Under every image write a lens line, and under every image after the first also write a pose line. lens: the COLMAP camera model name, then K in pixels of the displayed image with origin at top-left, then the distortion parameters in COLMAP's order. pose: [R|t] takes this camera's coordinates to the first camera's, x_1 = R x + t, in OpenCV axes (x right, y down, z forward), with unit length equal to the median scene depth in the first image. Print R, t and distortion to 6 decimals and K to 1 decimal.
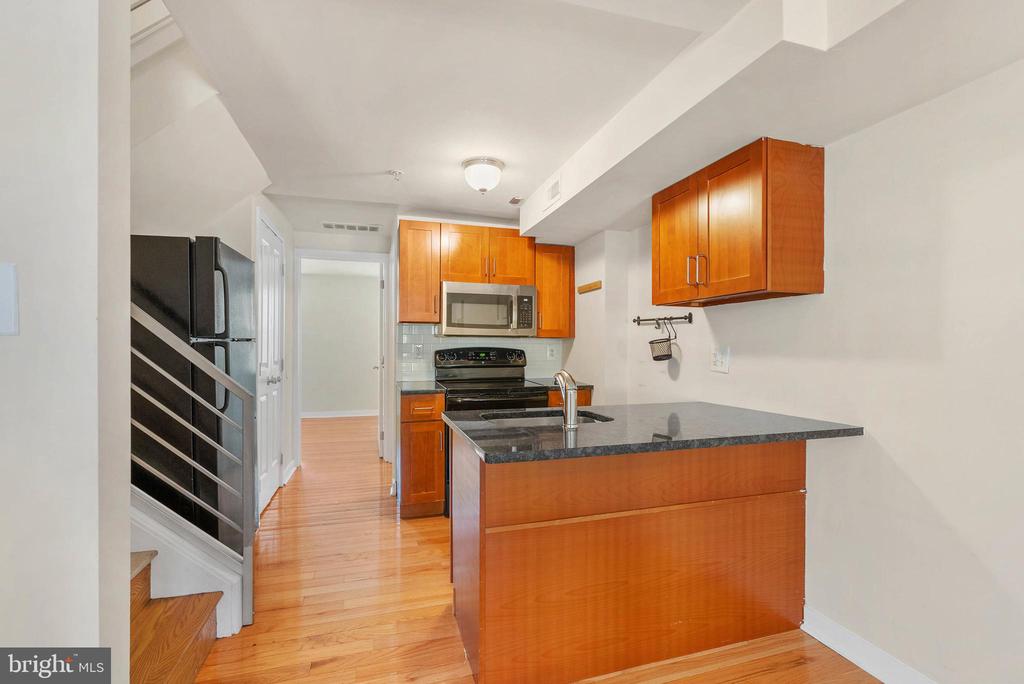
lens RADIAL K [[462.5, 0, 516.8], [0, 462.5, 347.2], [0, 0, 1]] dist [-0.000338, -0.000016]
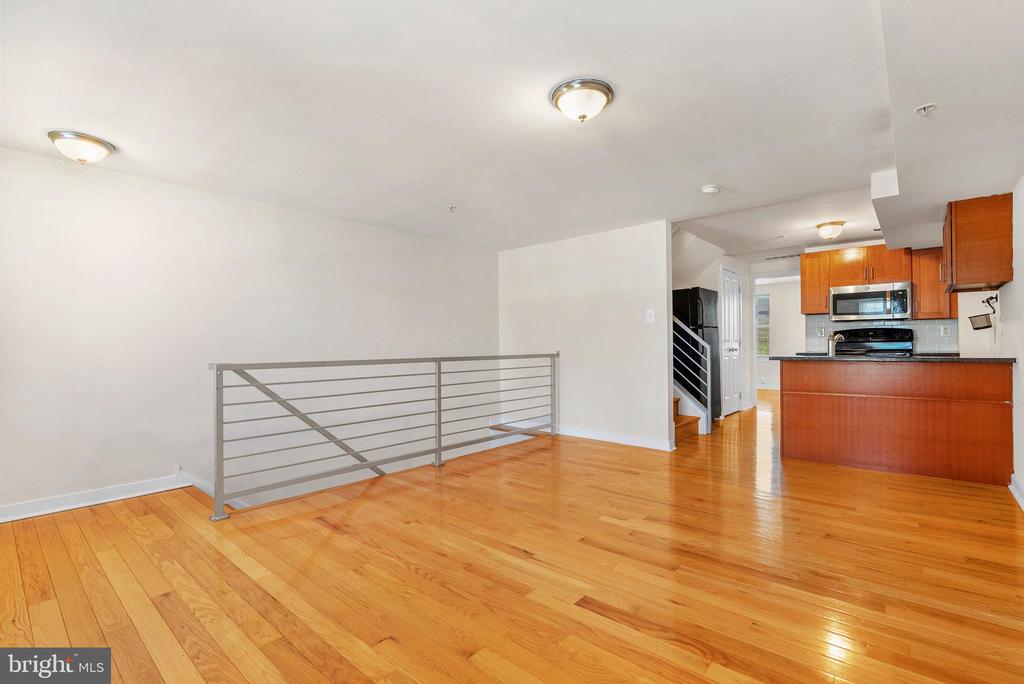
lens RADIAL K [[459.6, 0, 515.5], [0, 459.6, 343.2], [0, 0, 1]] dist [0.000377, 0.000080]
pose [[0.519044, -0.014738, -0.854620, 0.635514], [0.006969, 0.999891, -0.013010, 0.064467], [0.854719, 0.000798, 0.519090, -0.762052]]
